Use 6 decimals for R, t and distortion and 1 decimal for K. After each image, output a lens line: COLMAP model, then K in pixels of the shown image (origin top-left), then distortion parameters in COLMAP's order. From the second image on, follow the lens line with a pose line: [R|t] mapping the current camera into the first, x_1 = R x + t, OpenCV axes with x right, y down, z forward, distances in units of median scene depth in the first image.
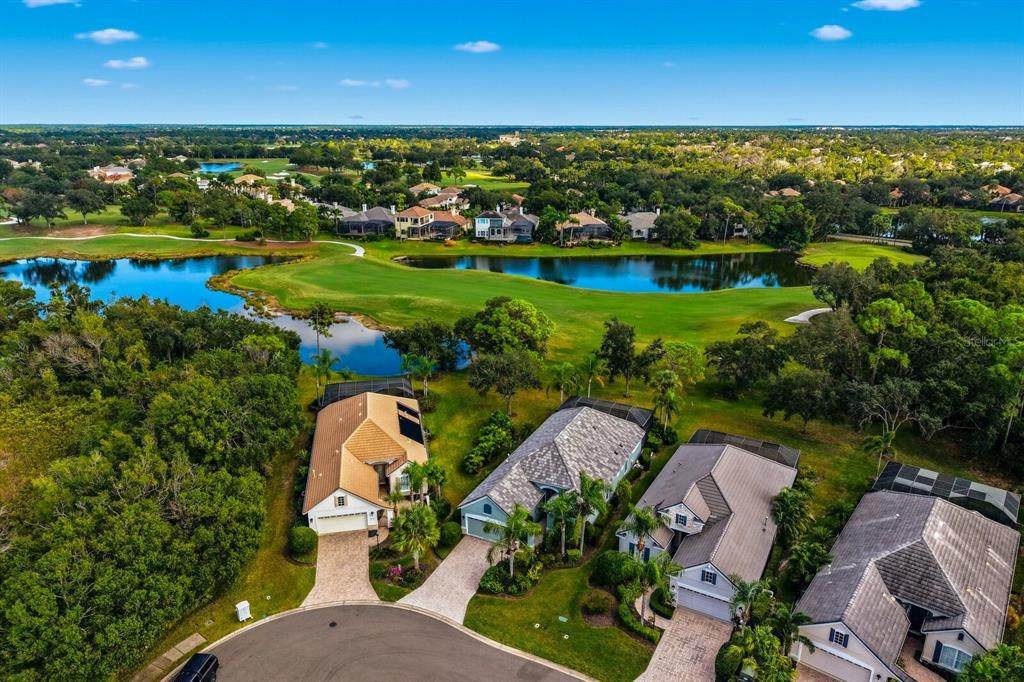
lens RADIAL K [[707.2, 0, 511.3], [0, 707.2, 361.2], [0, 0, 1]] dist [0.131925, -0.139886]
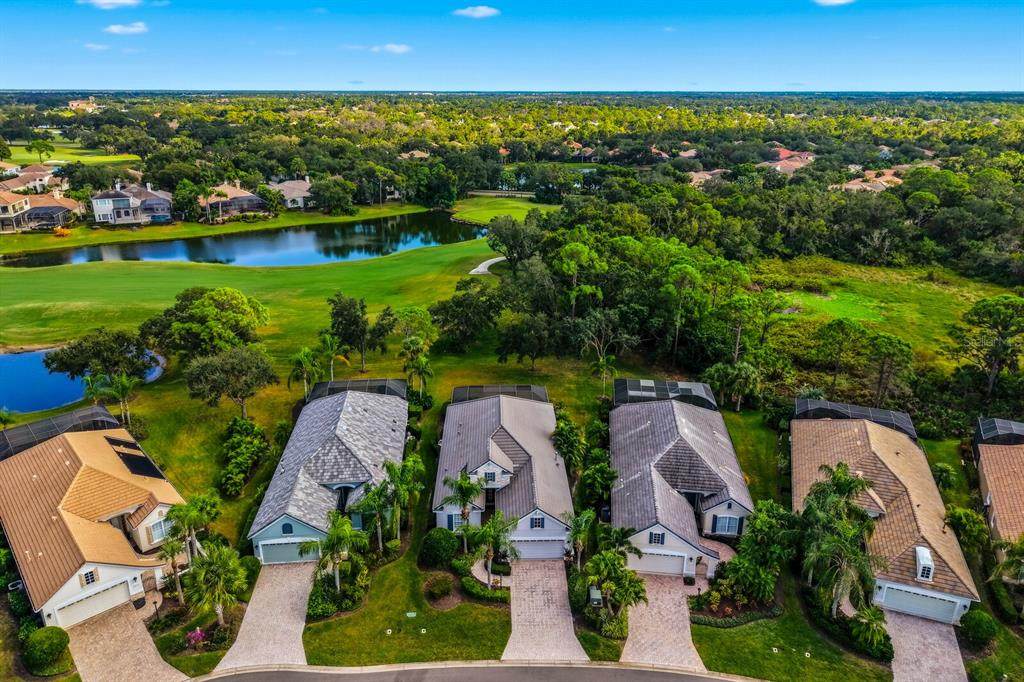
lens RADIAL K [[700.4, 0, 511.9], [0, 700.4, 342.2], [0, 0, 1]] dist [0.084337, -0.075999]
pose [[0.856983, -0.181527, 0.482315, -0.118814], [0.170052, 0.983096, 0.067853, -0.019997], [-0.486479, 0.023870, 0.873366, 0.067526]]
